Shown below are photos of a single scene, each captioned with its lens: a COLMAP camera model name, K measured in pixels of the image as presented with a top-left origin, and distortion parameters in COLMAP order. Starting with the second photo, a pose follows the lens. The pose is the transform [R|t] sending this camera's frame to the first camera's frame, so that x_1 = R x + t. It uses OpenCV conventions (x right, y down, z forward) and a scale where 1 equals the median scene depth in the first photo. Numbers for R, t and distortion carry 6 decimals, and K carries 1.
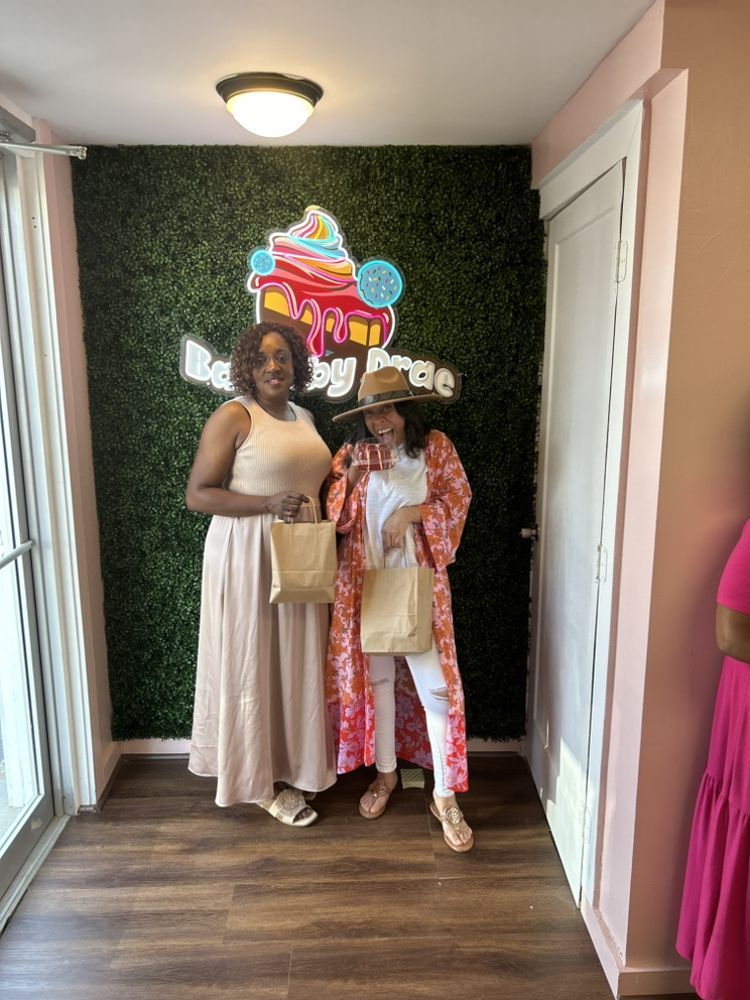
lens RADIAL K [[711.7, 0, 374.8], [0, 711.7, 505.7], [0, 0, 1]] dist [0.042648, -0.036870]
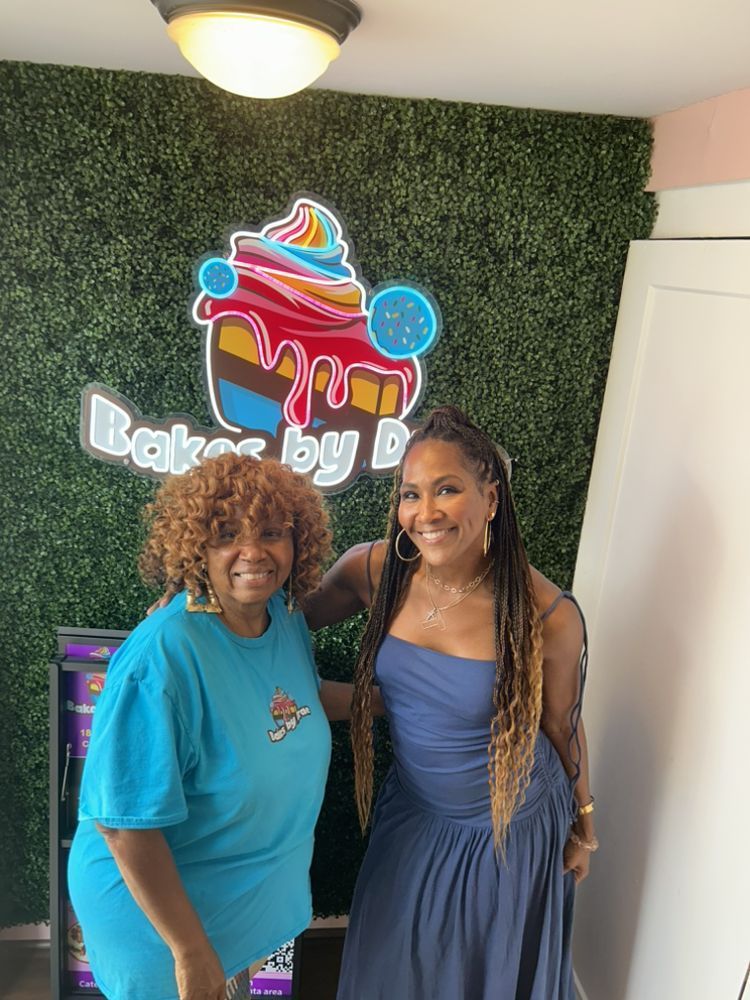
lens RADIAL K [[711.7, 0, 371.2], [0, 711.7, 502.7], [0, 0, 1]] dist [0.042648, -0.036870]
pose [[0.993494, 0.030444, 0.109744, -0.086591], [-0.044001, 0.991392, 0.123312, -0.228501], [-0.105045, -0.127339, 0.986281, 0.348664]]
